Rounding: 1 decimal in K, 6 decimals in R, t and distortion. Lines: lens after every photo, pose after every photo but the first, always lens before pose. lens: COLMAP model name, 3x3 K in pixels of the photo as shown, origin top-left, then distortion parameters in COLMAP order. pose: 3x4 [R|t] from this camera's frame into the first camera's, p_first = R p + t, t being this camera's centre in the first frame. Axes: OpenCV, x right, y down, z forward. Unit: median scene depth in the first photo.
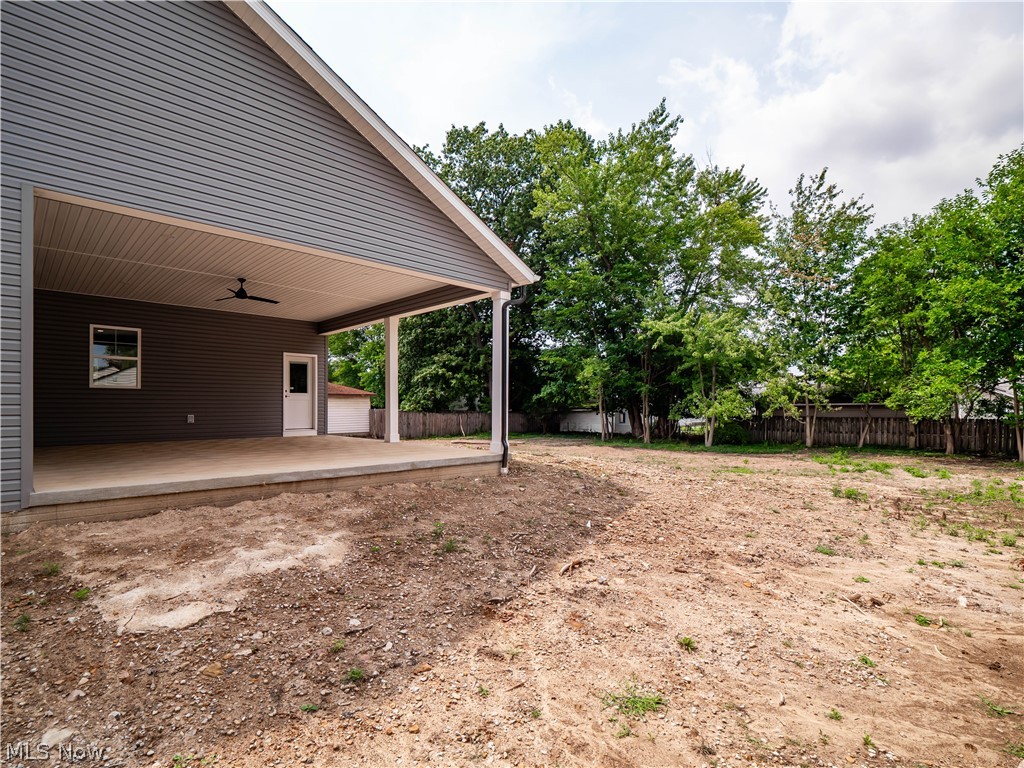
lens RADIAL K [[497.6, 0, 512.7], [0, 497.6, 389.7], [0, 0, 1]] dist [0.002255, -0.003022]
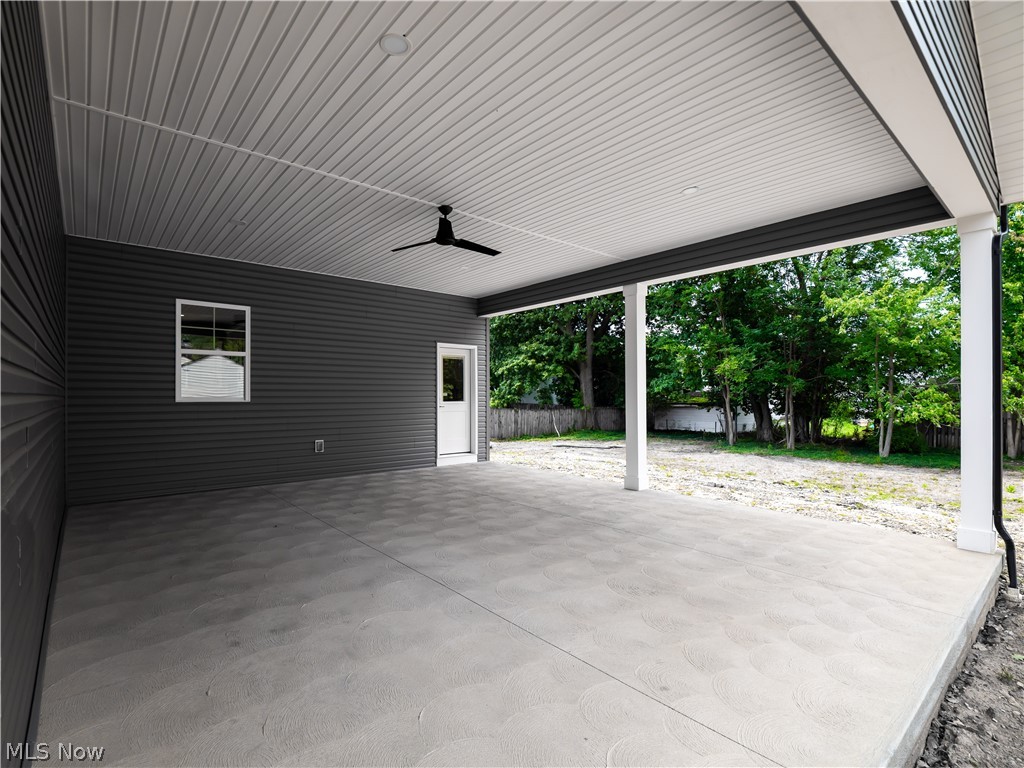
lens RADIAL K [[497.6, 0, 511.4], [0, 497.6, 387.3], [0, 0, 1]] dist [0.002255, -0.003022]
pose [[0.996697, -0.000635, -0.081211, -0.125946], [0.002153, 0.999825, 0.018602, -0.011053], [0.081185, -0.018715, 0.996523, 0.136626]]
